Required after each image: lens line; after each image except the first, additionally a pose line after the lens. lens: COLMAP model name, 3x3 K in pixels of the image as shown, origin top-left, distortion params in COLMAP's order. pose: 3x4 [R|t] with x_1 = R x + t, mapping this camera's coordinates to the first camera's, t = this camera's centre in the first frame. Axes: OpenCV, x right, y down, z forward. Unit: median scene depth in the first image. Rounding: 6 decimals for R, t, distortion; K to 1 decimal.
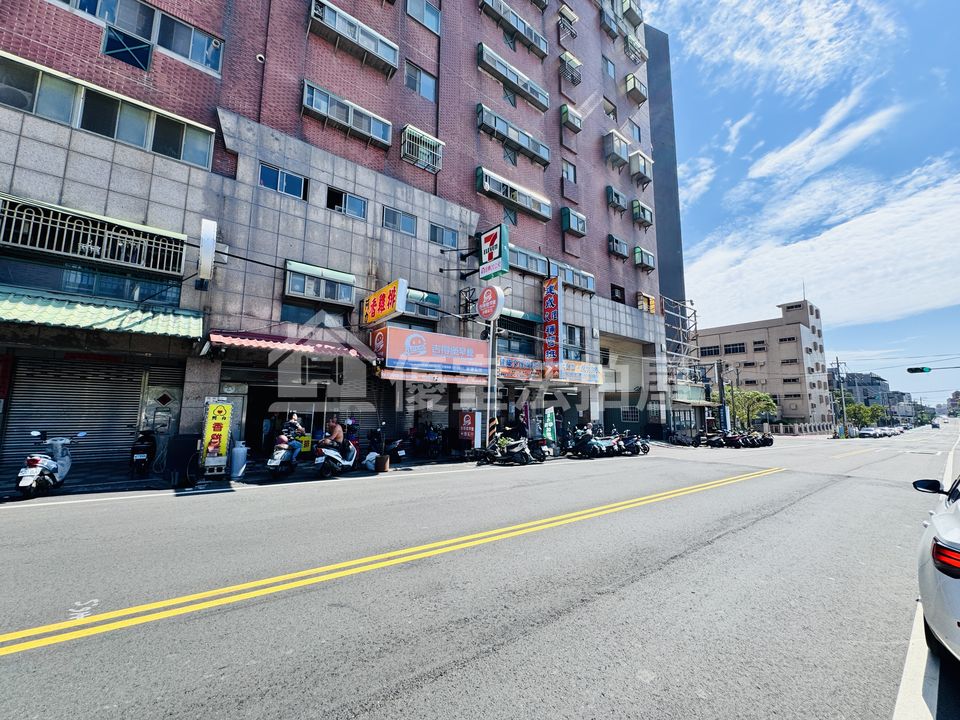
lens RADIAL K [[382.8, 0, 480.6], [0, 382.8, 359.9], [0, 0, 1]] dist [-0.004398, 0.000778]
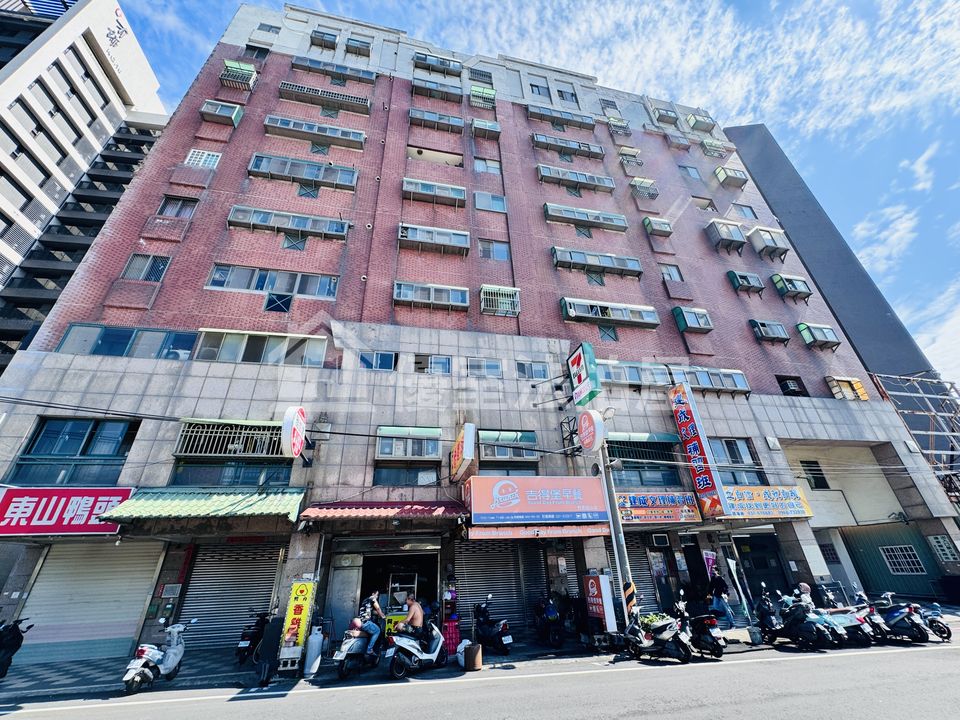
lens RADIAL K [[382.8, 0, 480.4], [0, 382.8, 359.7], [0, 0, 1]] dist [-0.004398, 0.000778]
pose [[0.894874, -0.253713, -0.367192, 0.158187], [0.104626, 0.919037, -0.380033, 0.005573], [0.433882, 0.301664, 0.848967, 0.118957]]
